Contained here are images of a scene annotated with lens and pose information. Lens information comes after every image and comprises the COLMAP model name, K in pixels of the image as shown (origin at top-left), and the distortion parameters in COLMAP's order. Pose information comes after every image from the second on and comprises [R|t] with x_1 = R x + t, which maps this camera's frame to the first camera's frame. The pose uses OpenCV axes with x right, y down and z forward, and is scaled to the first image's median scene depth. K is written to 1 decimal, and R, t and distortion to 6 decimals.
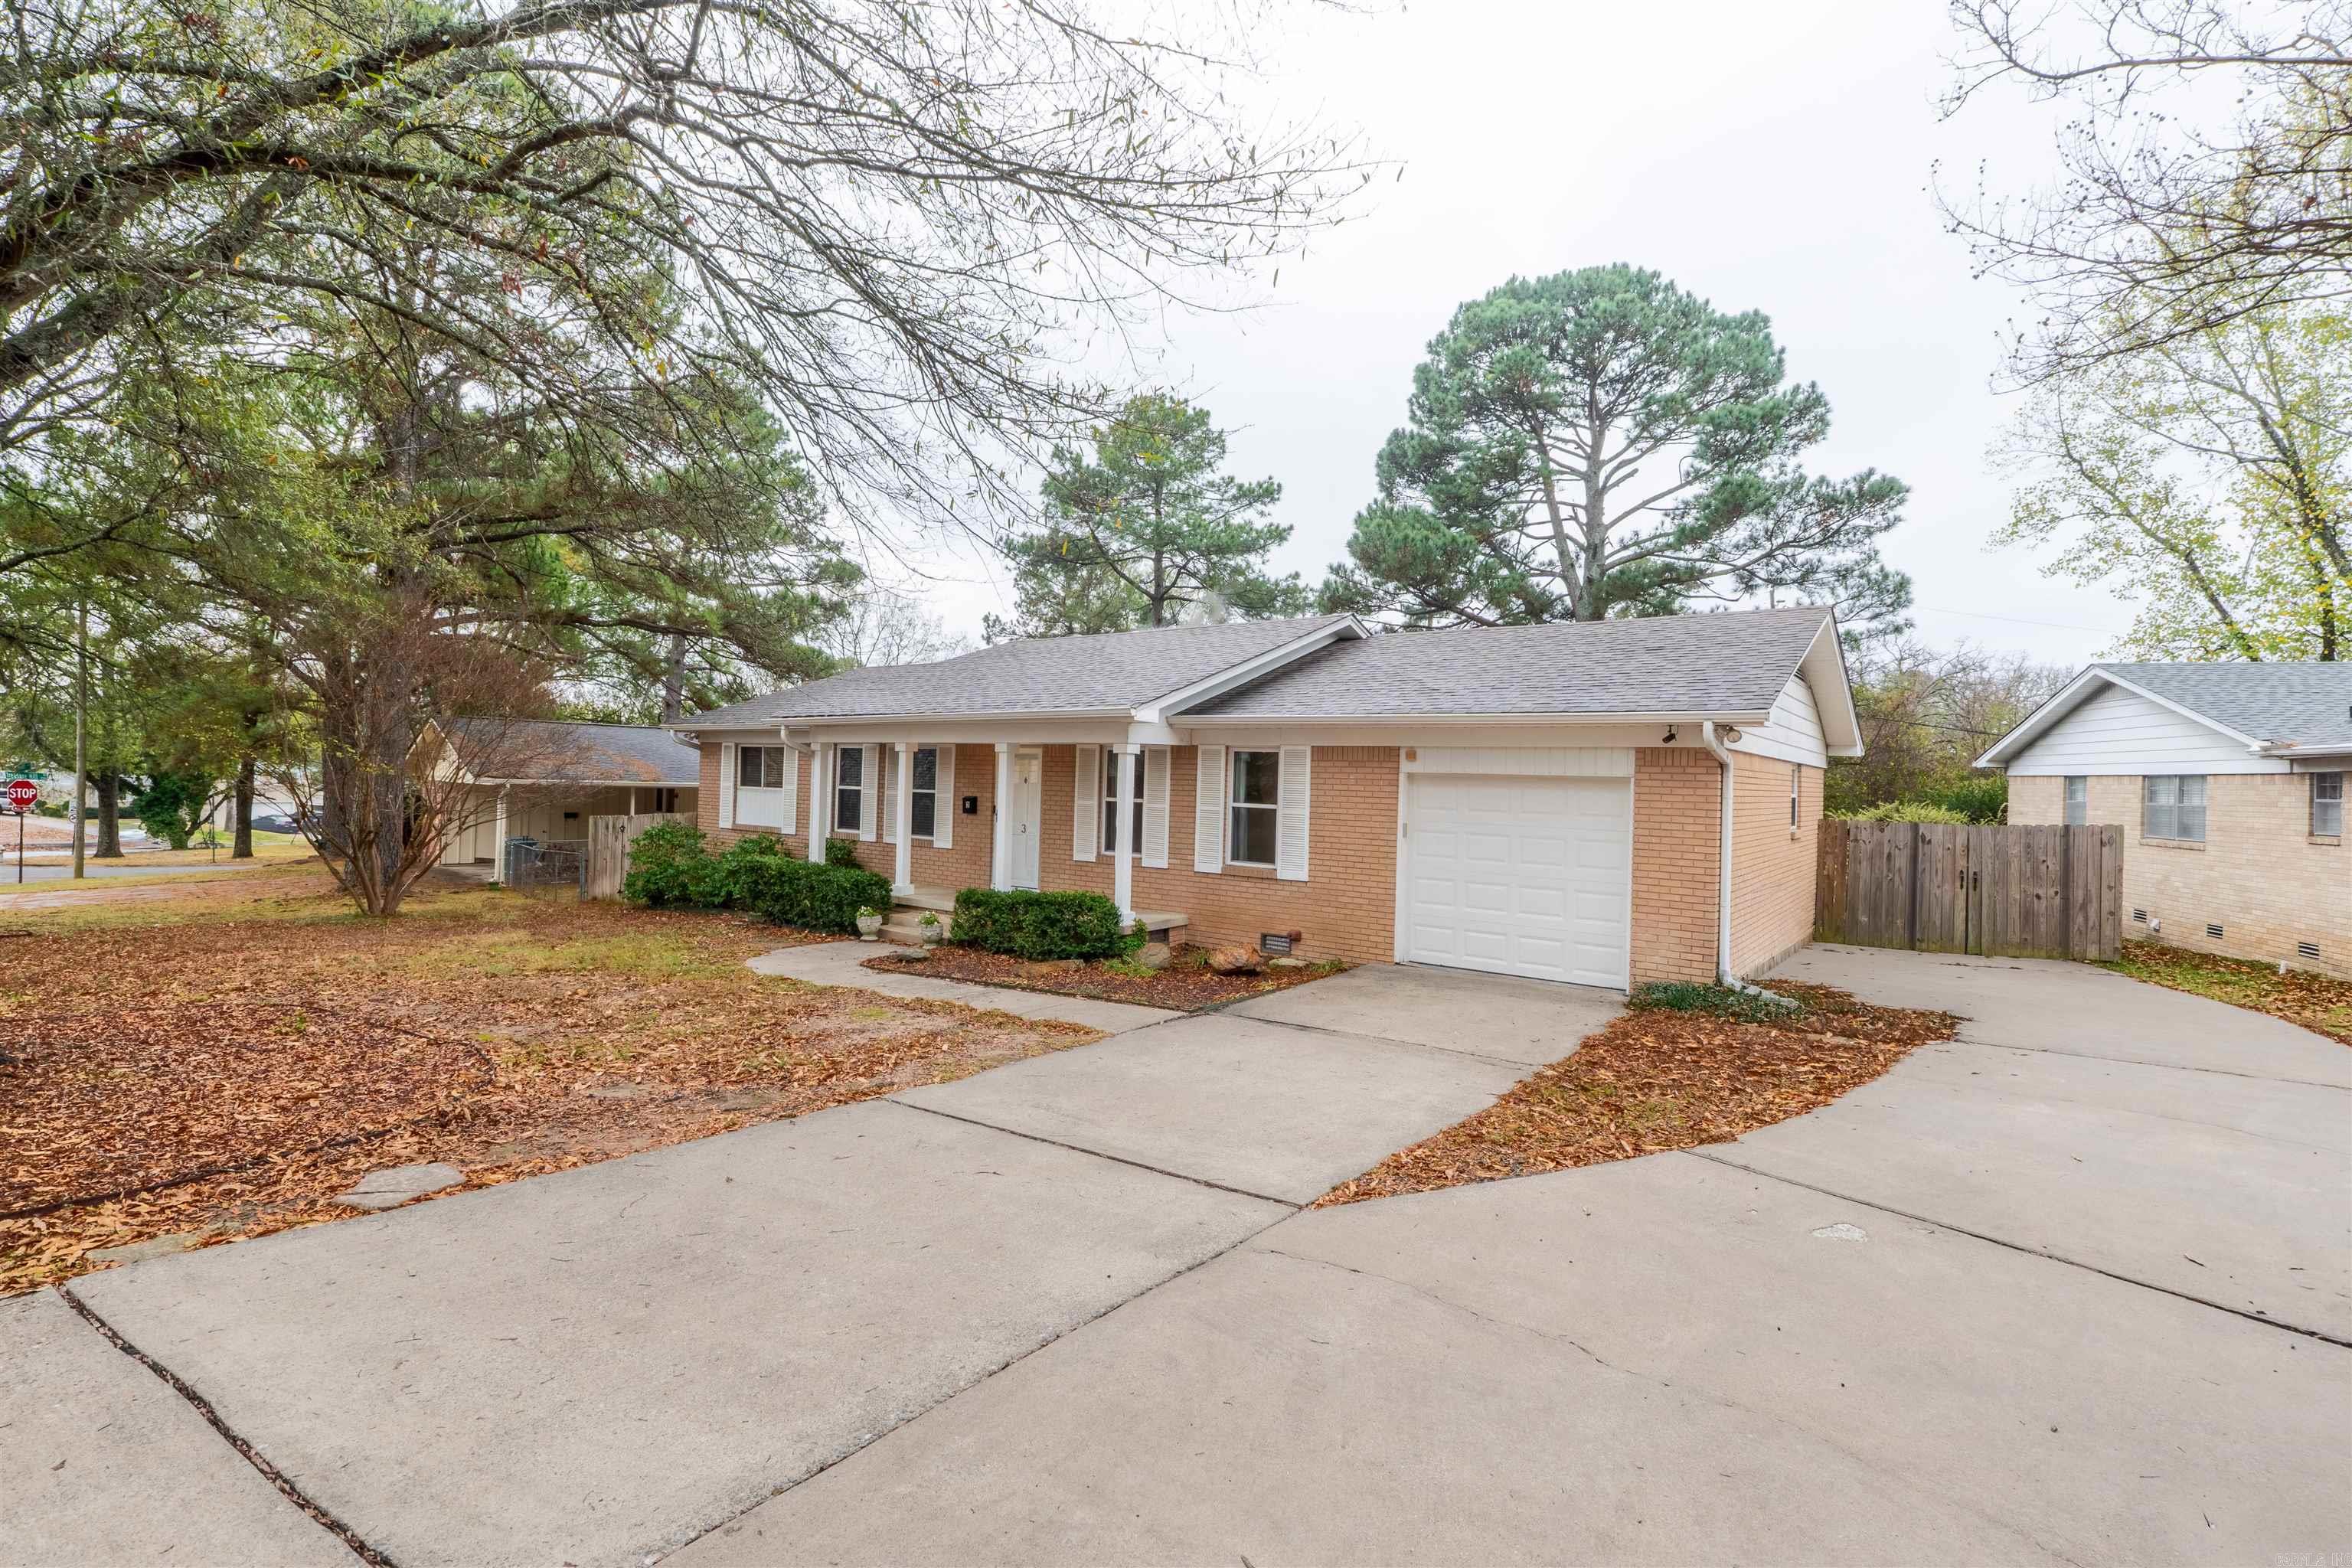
lens RADIAL K [[1132.4, 0, 1167.5], [0, 1132.4, 764.1], [0, 0, 1]] dist [-0.003610, -0.001078]
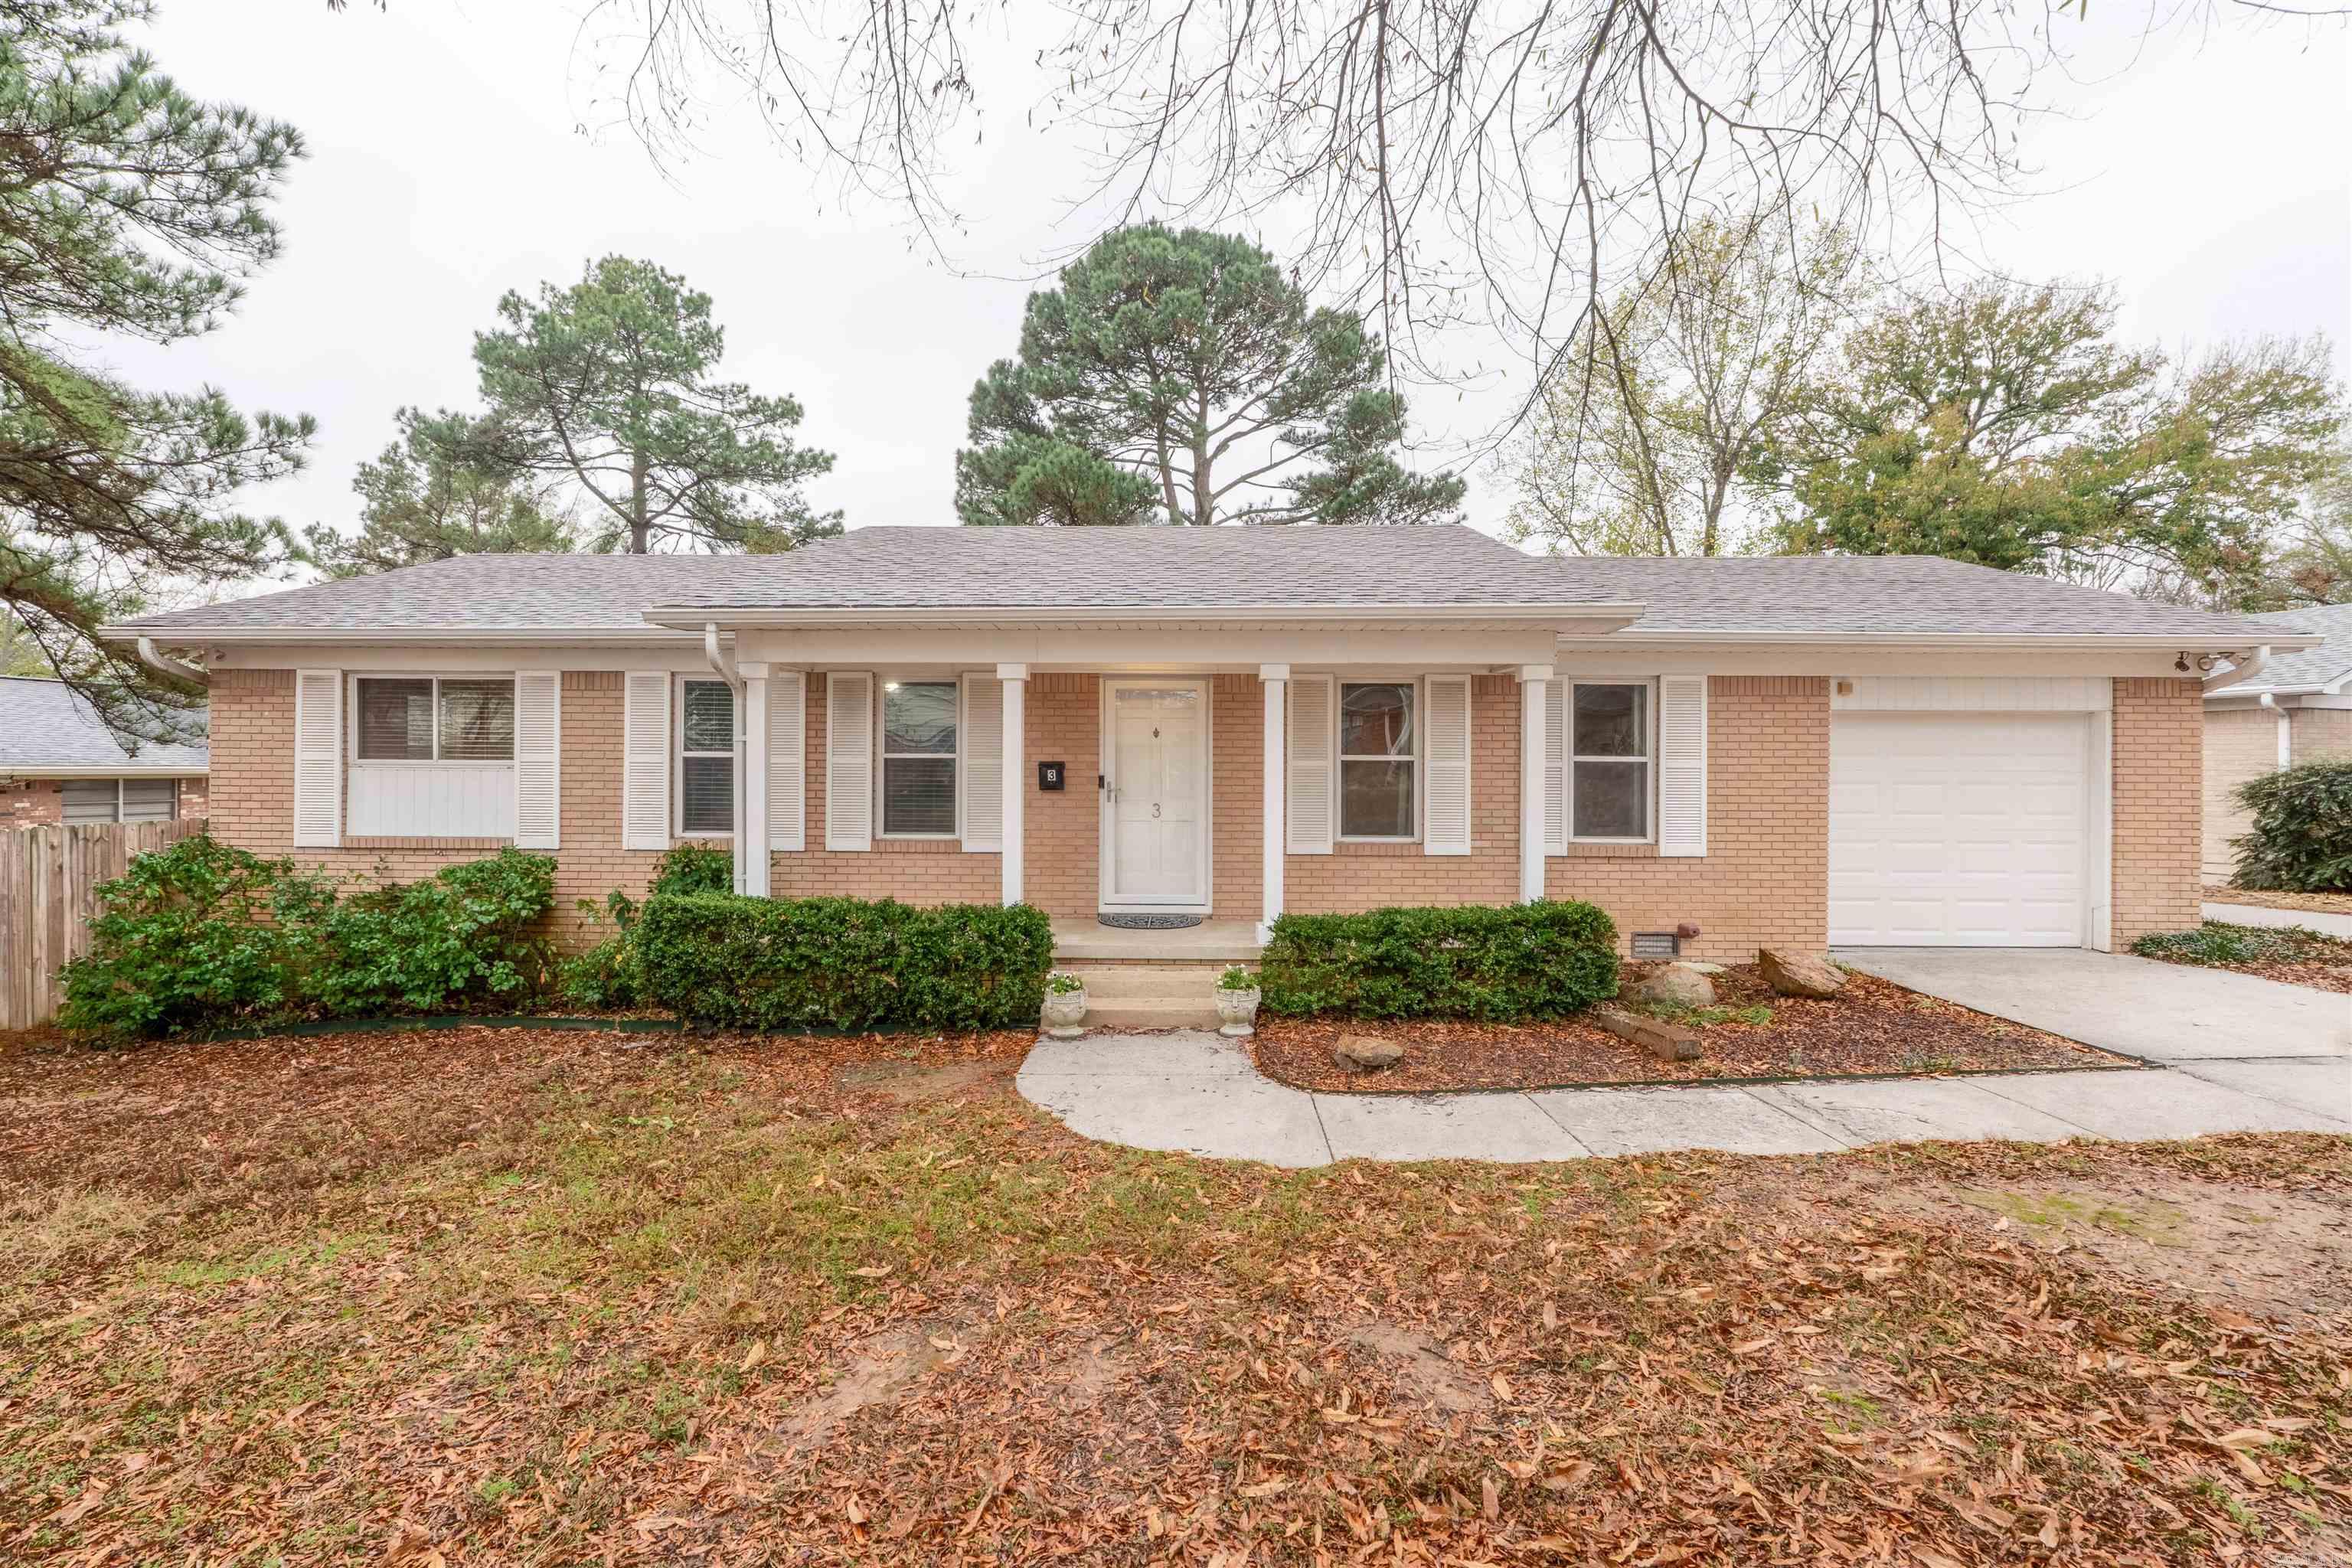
lens RADIAL K [[1034.9, 0, 1170.9], [0, 1034.9, 764.4], [0, 0, 1]] dist [-0.004657, -0.001076]
pose [[0.786584, -0.026412, 0.616919, -0.392165], [0.010139, 0.999503, 0.029864, 0.012819], [-0.617400, -0.017235, 0.786460, 0.465295]]
